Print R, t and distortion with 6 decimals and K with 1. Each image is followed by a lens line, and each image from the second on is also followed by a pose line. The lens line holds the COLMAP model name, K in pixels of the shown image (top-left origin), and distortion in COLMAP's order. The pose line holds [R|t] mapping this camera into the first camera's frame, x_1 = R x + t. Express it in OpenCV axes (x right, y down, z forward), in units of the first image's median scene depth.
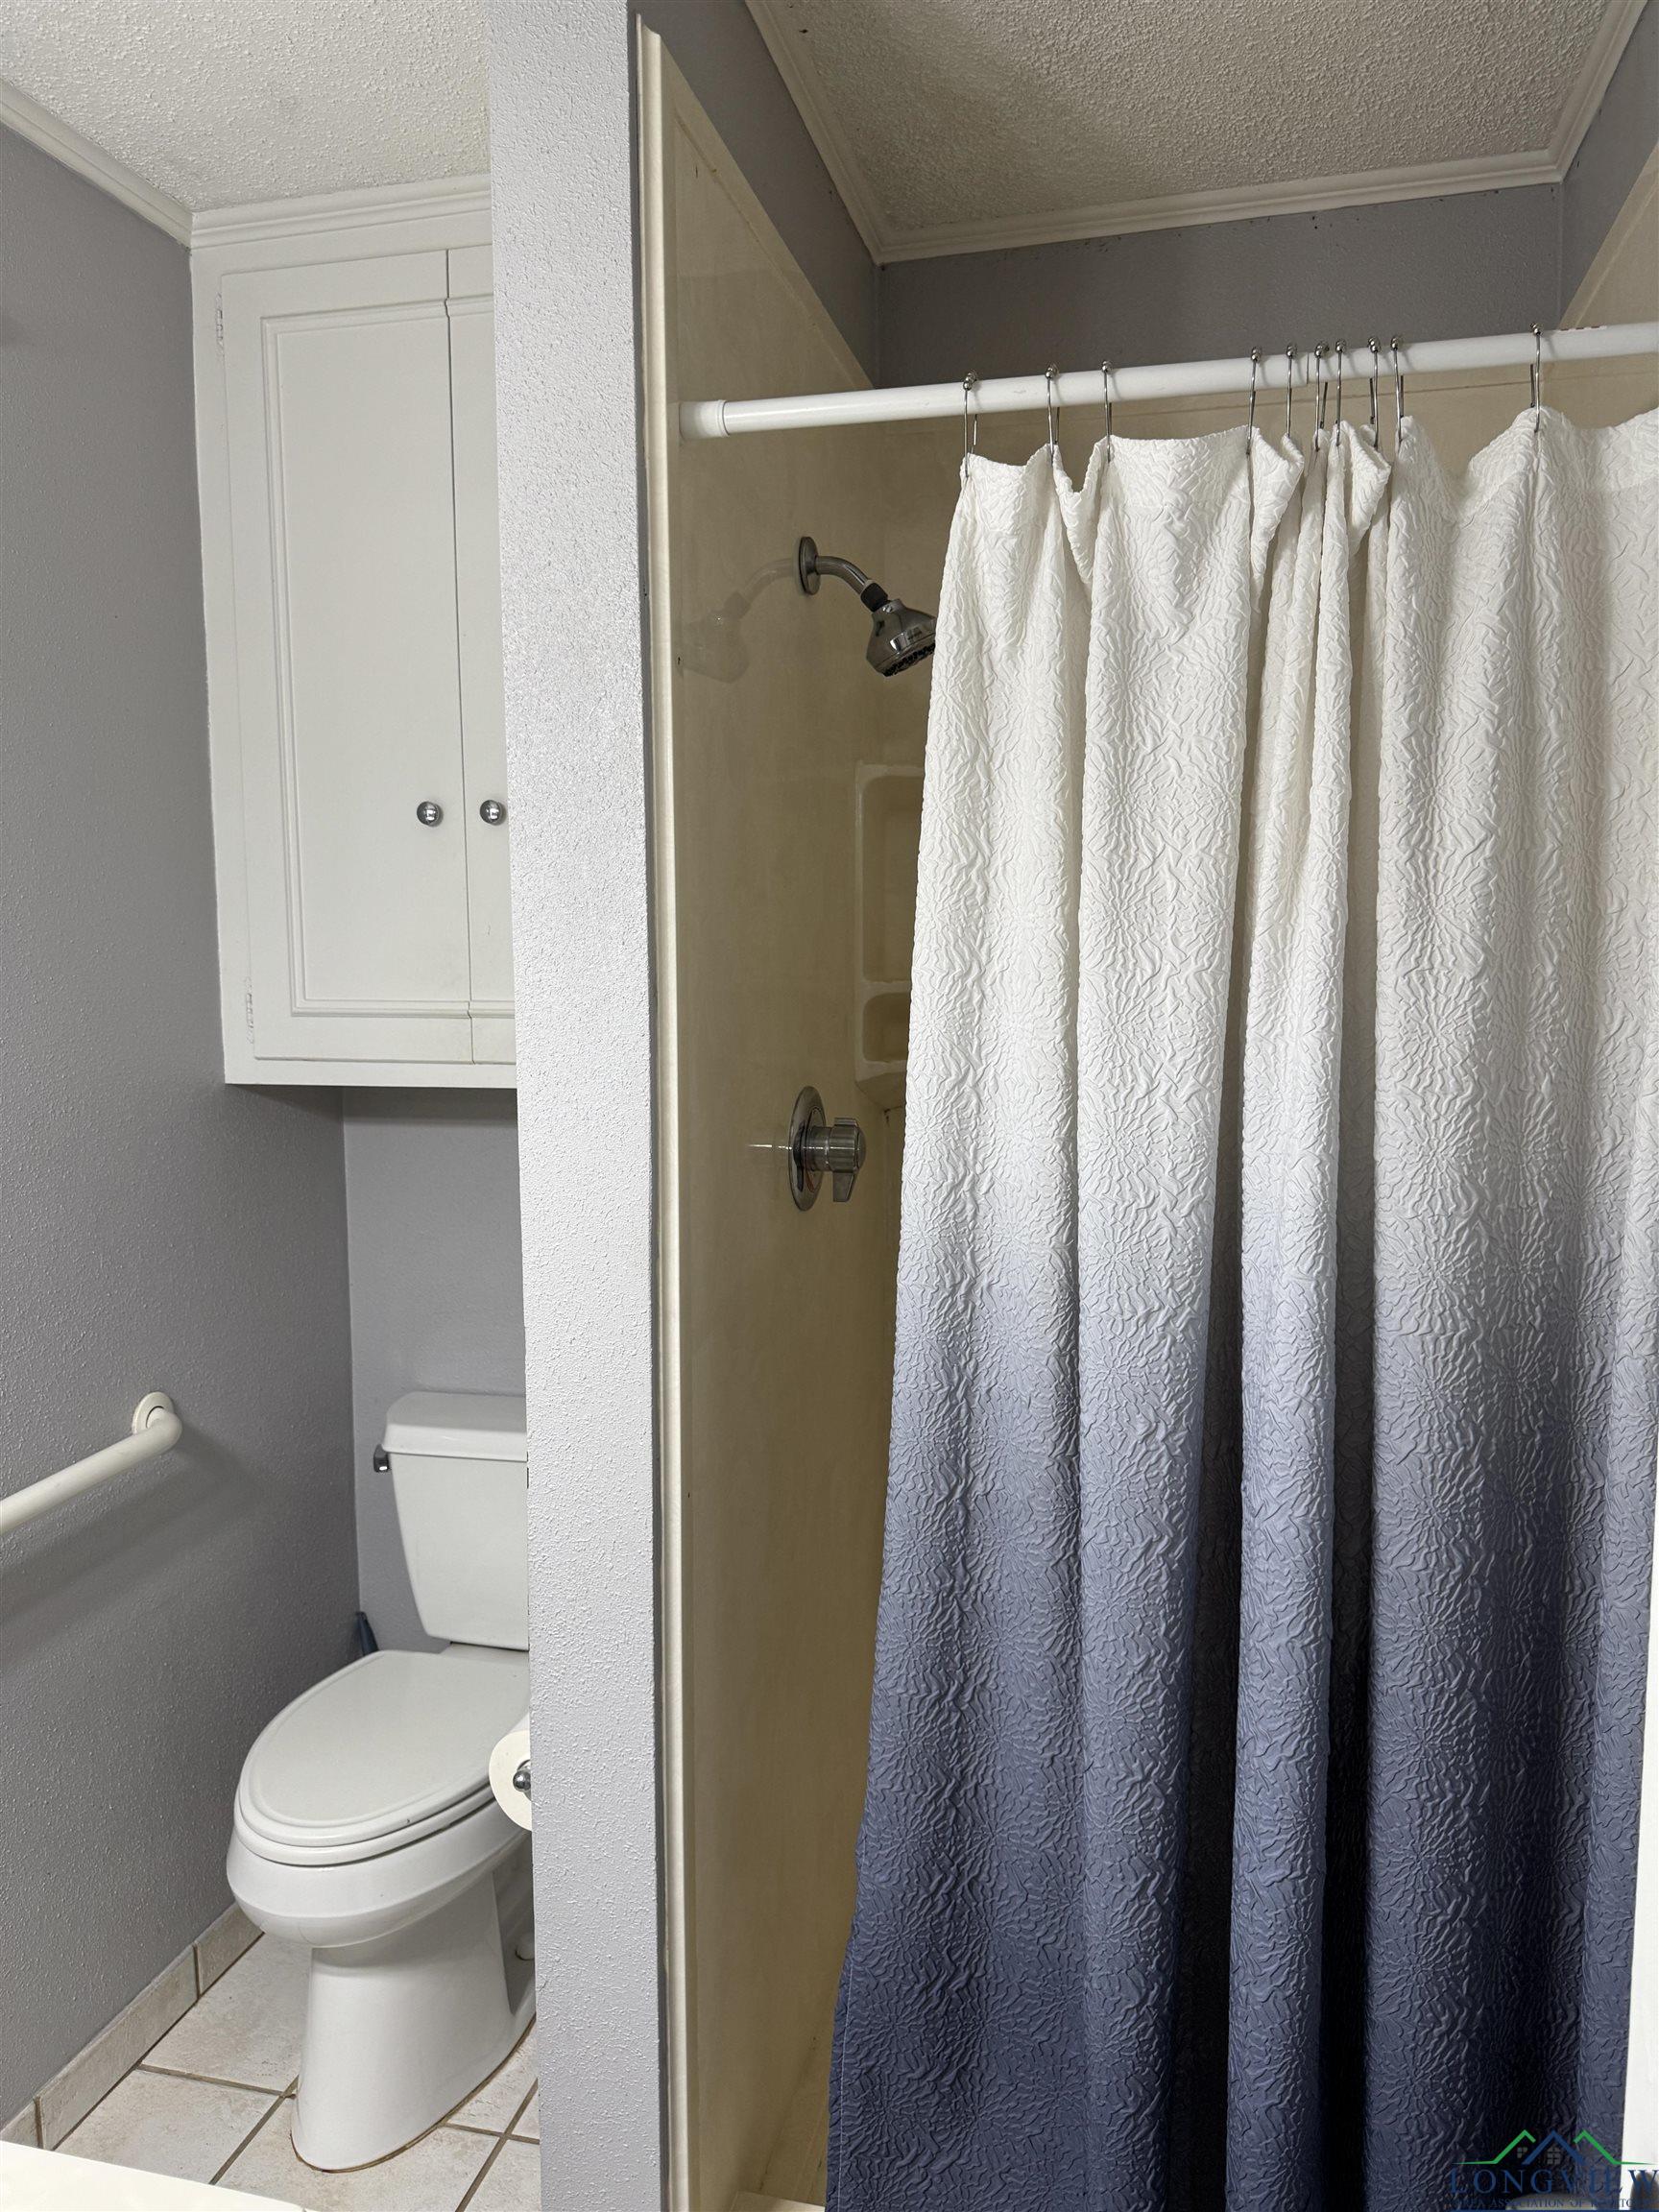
lens RADIAL K [[1614.9, 0, 829.5], [0, 1614.9, 1106.0], [0, 0, 1]] dist [0.102669, -0.079376]
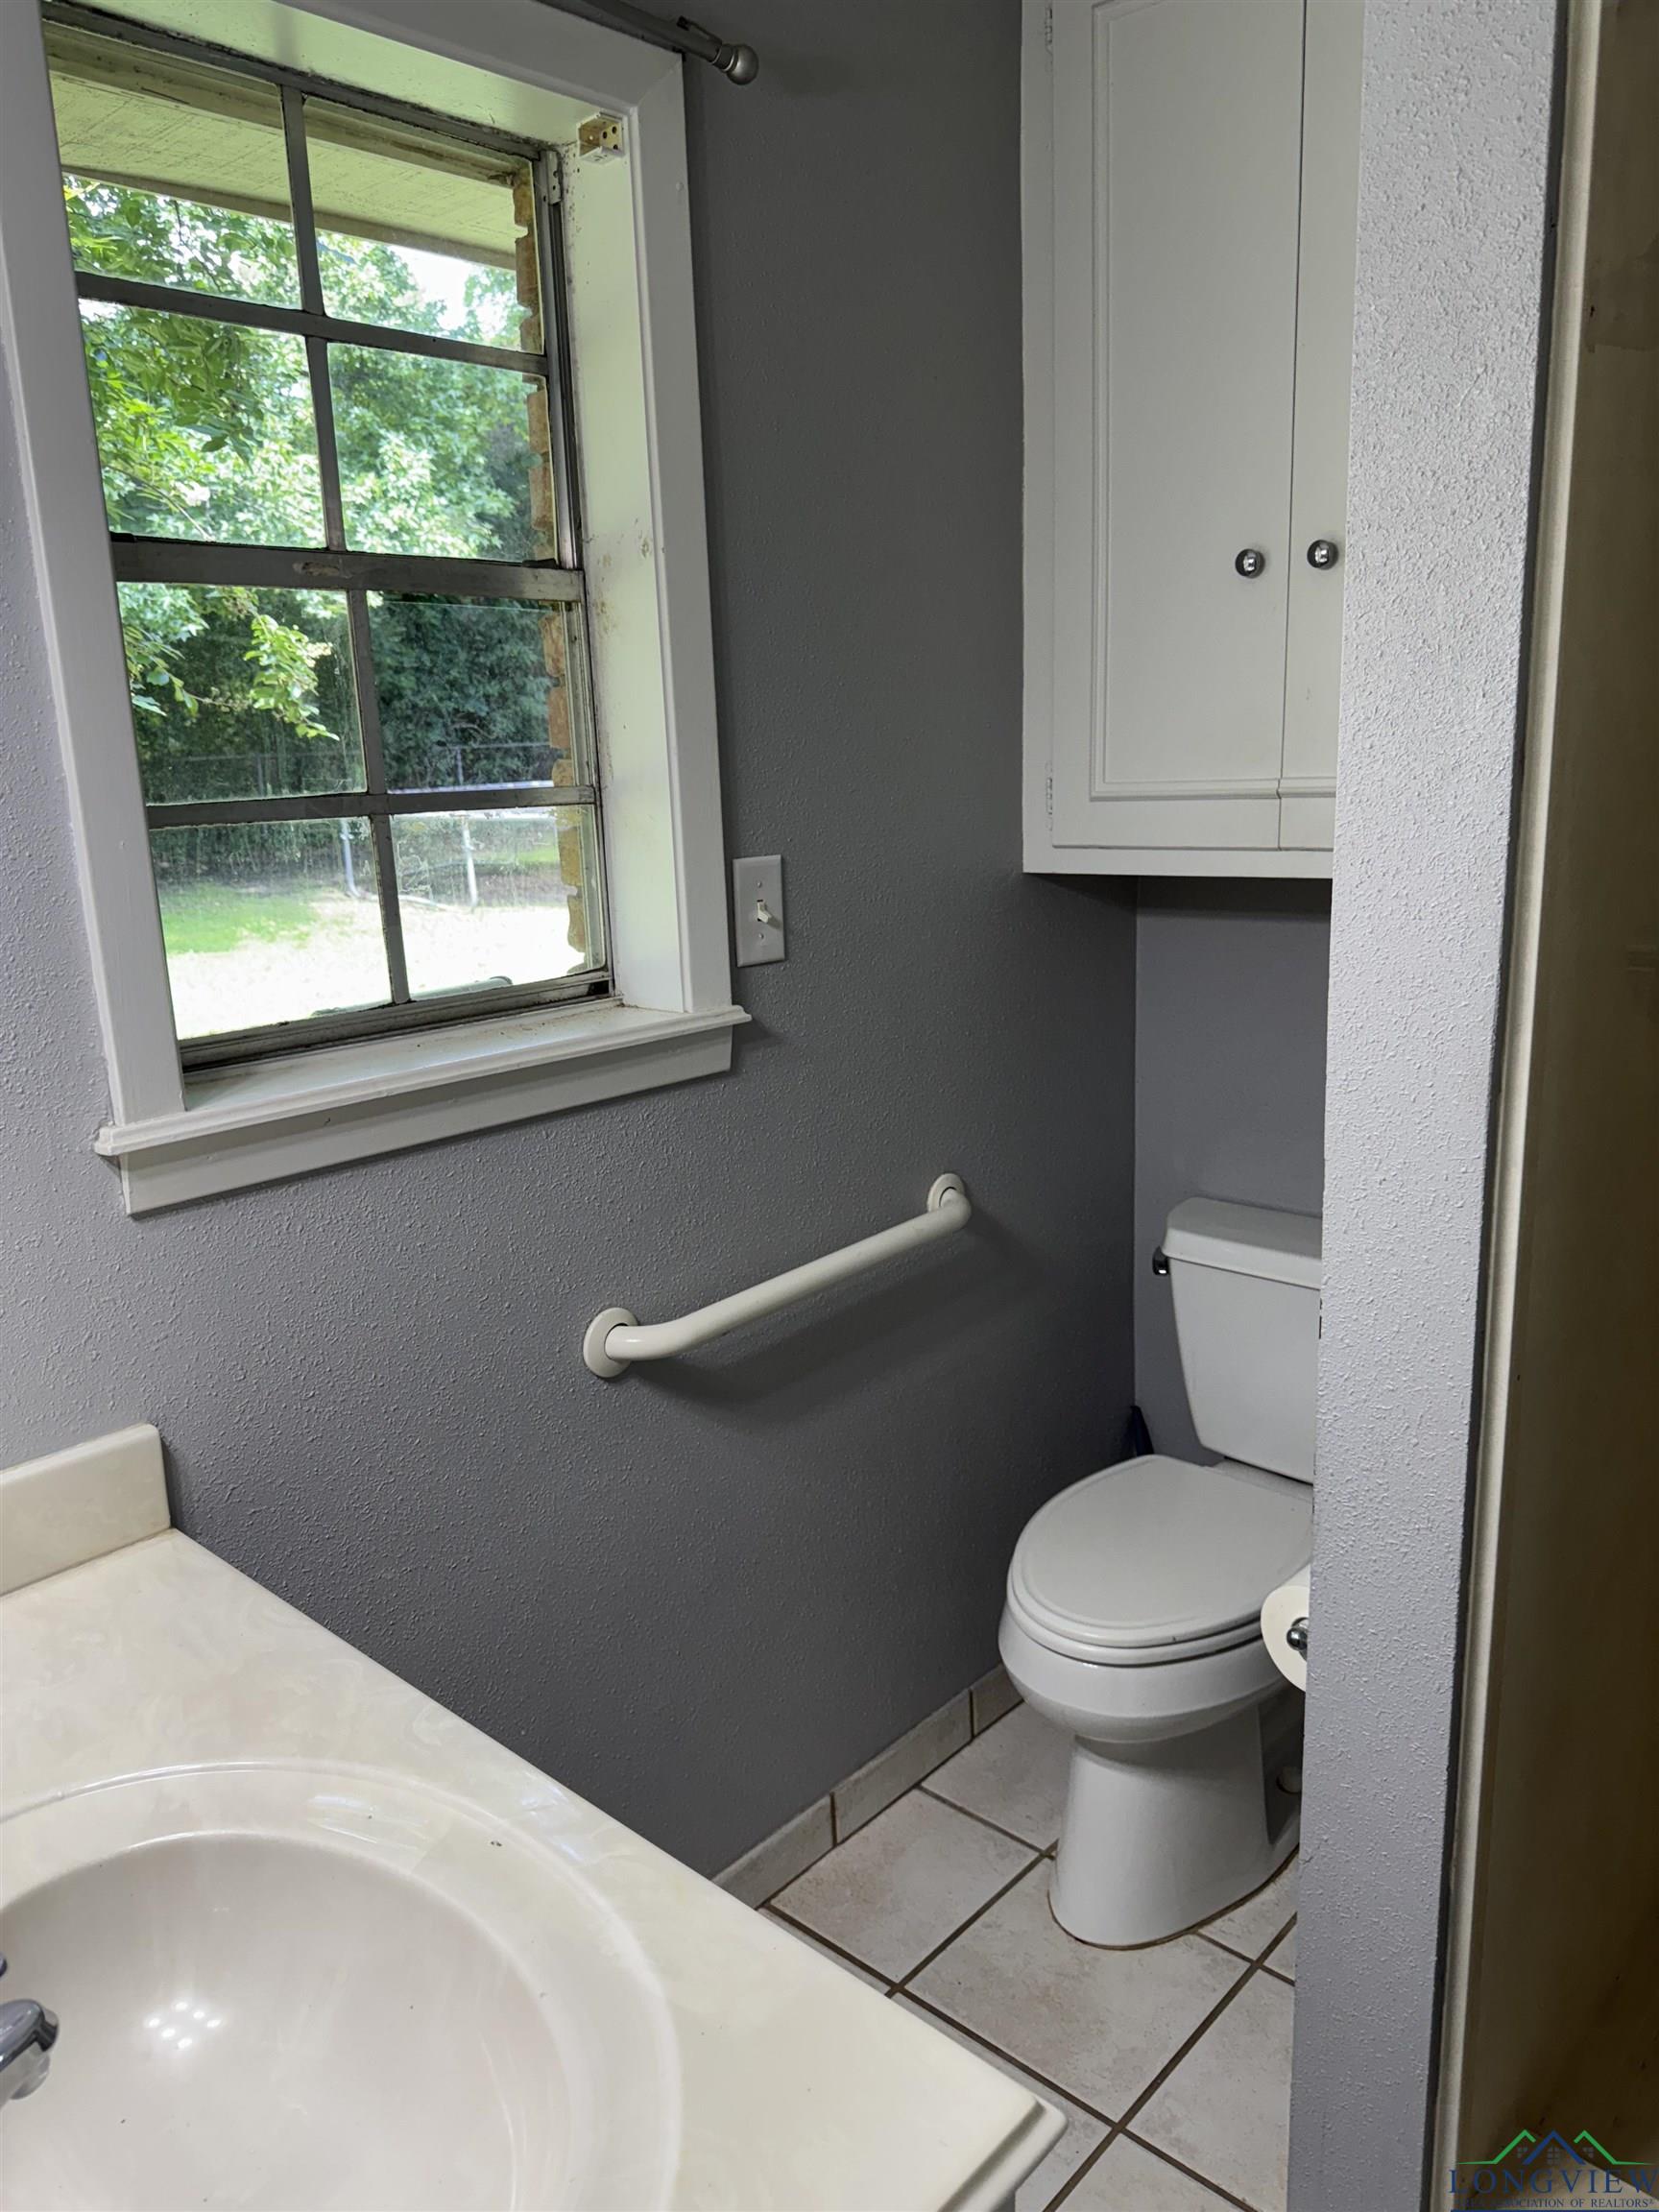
lens RADIAL K [[1549.5, 0, 738.1], [0, 1549.5, 1107.0], [0, 0, 1]] dist [-0.000593, -0.056899]
pose [[0.856458, 0.081372, -0.509763, -0.034912], [-0.011109, 0.990175, 0.139395, -0.001775], [0.516097, -0.113723, 0.848947, 0.124381]]
